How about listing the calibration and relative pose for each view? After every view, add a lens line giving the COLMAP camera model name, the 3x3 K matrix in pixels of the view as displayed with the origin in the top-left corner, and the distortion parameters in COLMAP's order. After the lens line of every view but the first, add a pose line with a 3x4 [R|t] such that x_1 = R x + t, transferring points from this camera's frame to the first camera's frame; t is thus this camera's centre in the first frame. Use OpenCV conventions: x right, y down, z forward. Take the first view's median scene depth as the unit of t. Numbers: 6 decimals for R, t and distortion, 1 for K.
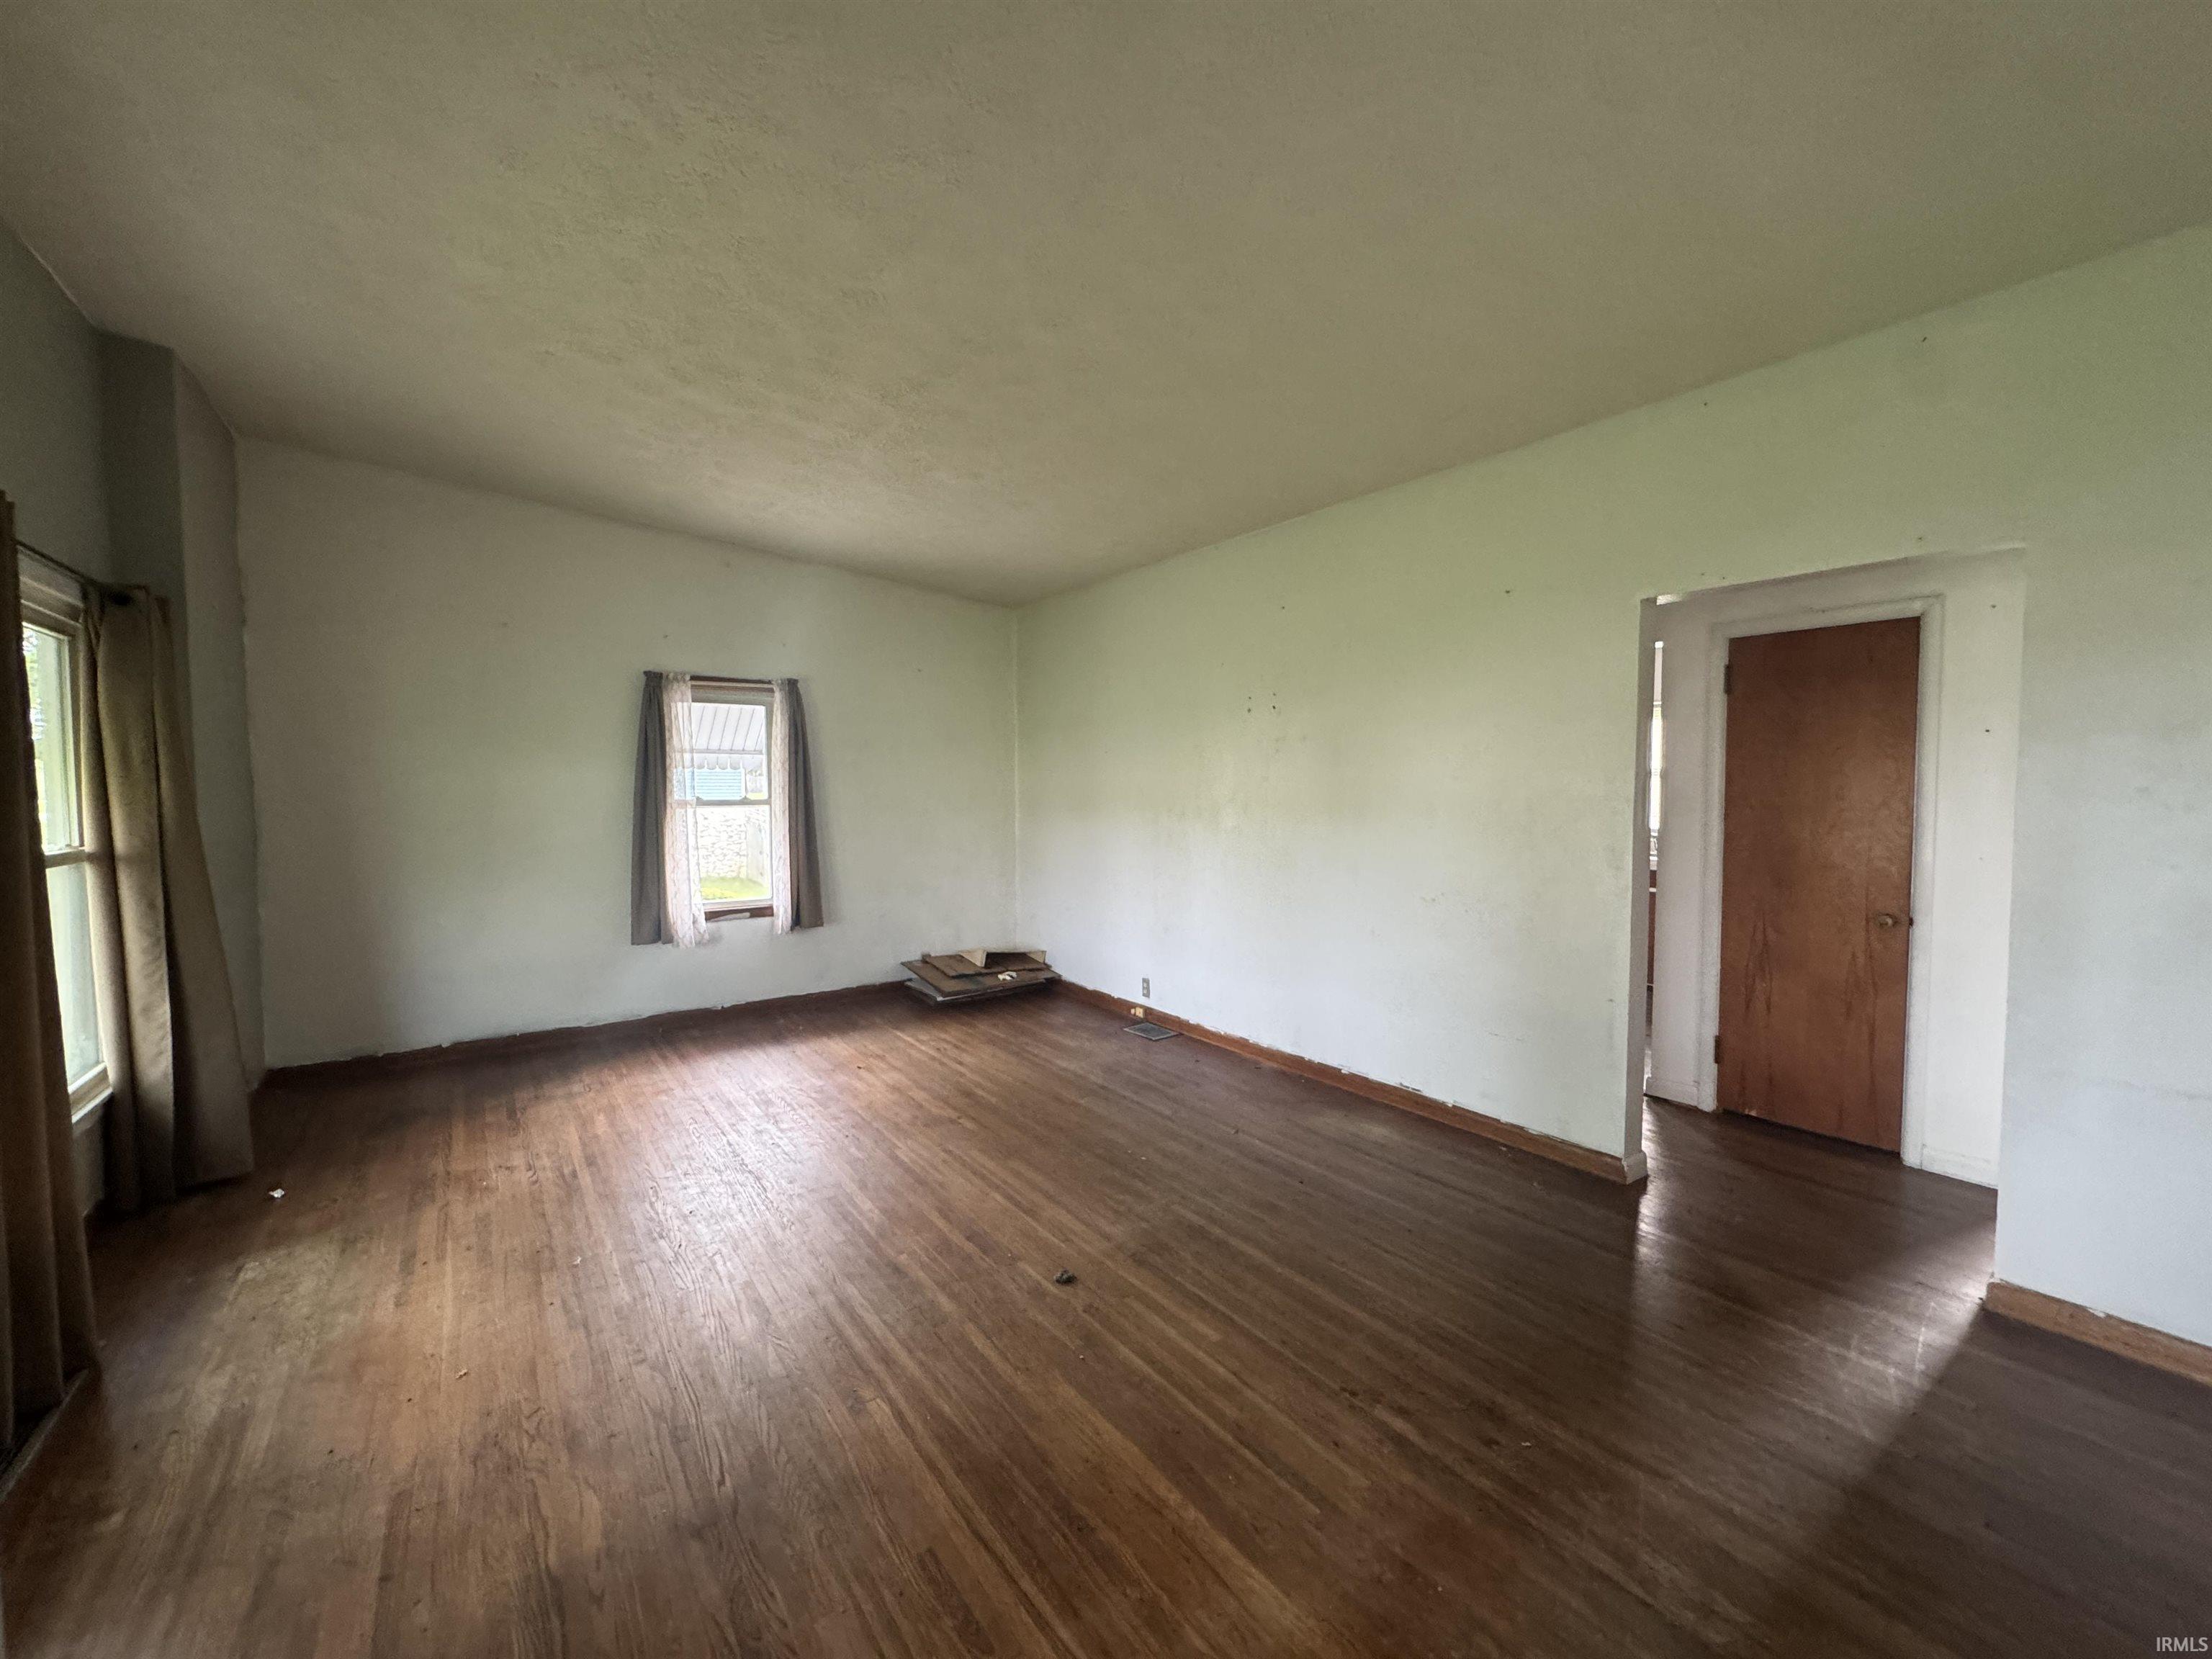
lens RADIAL K [[883.1, 0, 1100.2], [0, 883.1, 824.0], [0, 0, 1]] dist [-0.000897, -0.000462]
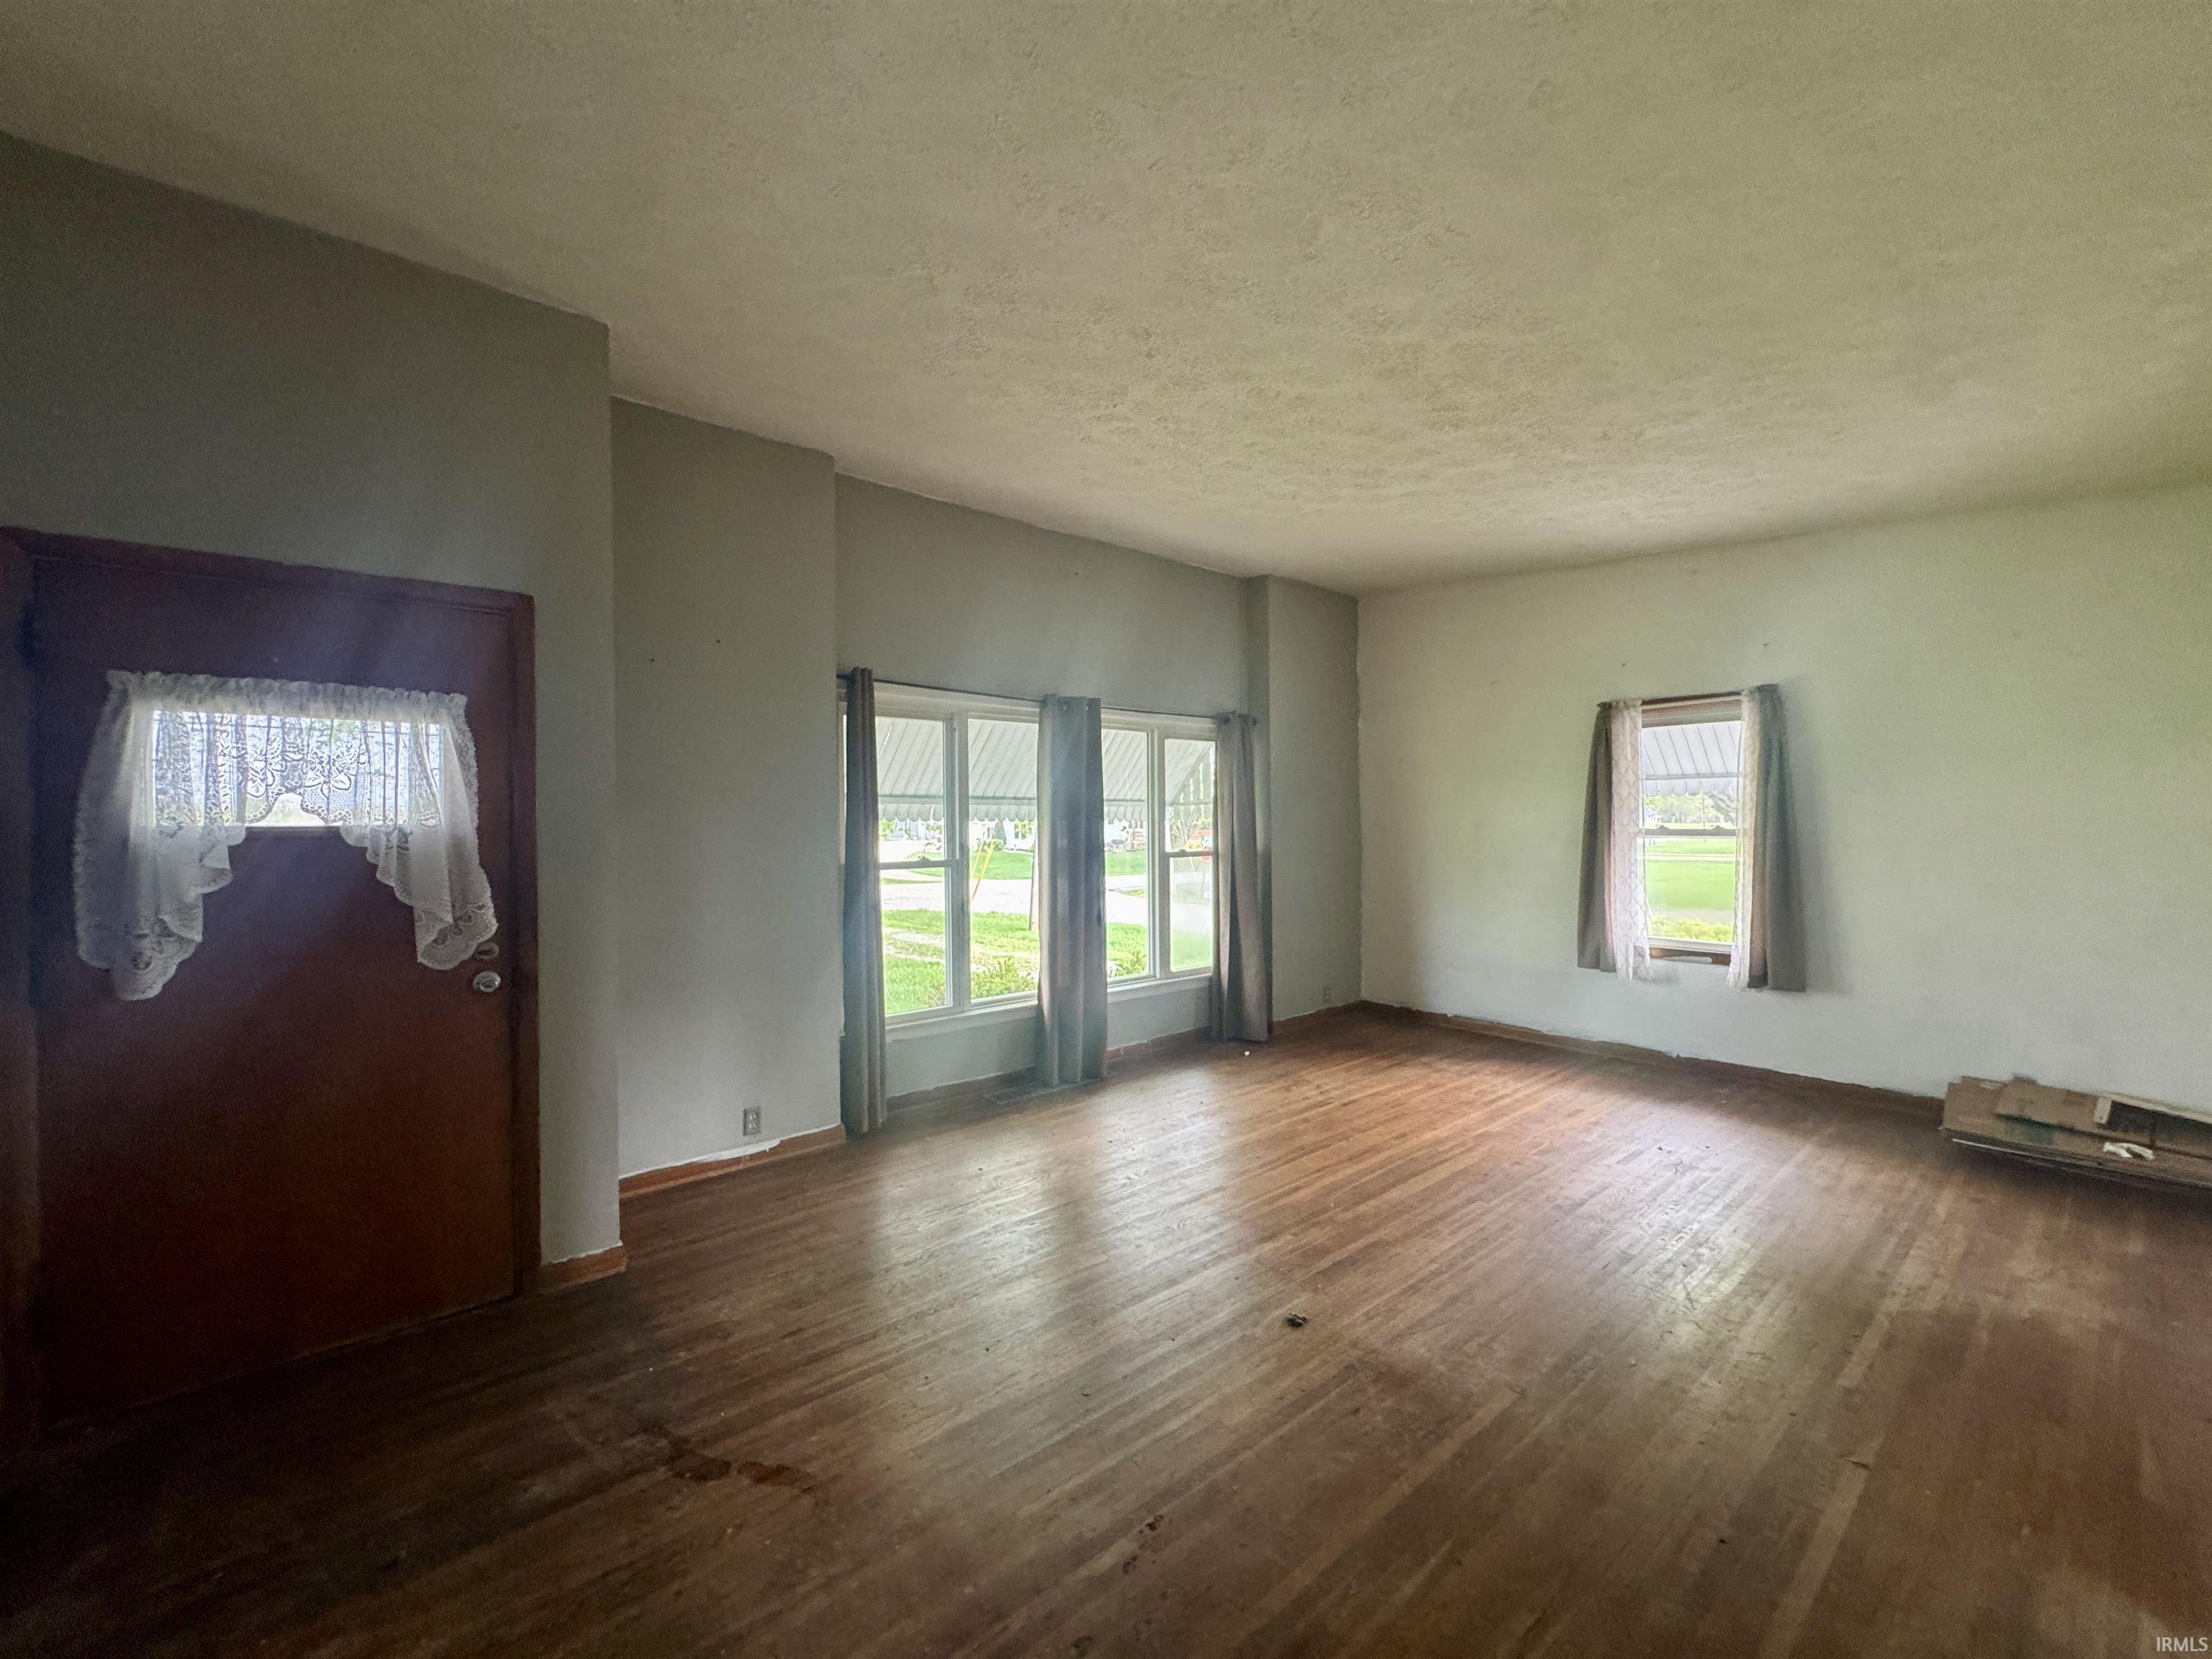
lens RADIAL K [[871.2, 0, 1100.1], [0, 871.2, 821.4], [0, 0, 1]] dist [0.001933, 0.000114]
pose [[0.081814, 0.004569, -0.996637, 0.451329], [-0.035189, 0.999379, 0.001693, -0.016479], [0.996026, 0.034932, 0.081924, 0.342112]]
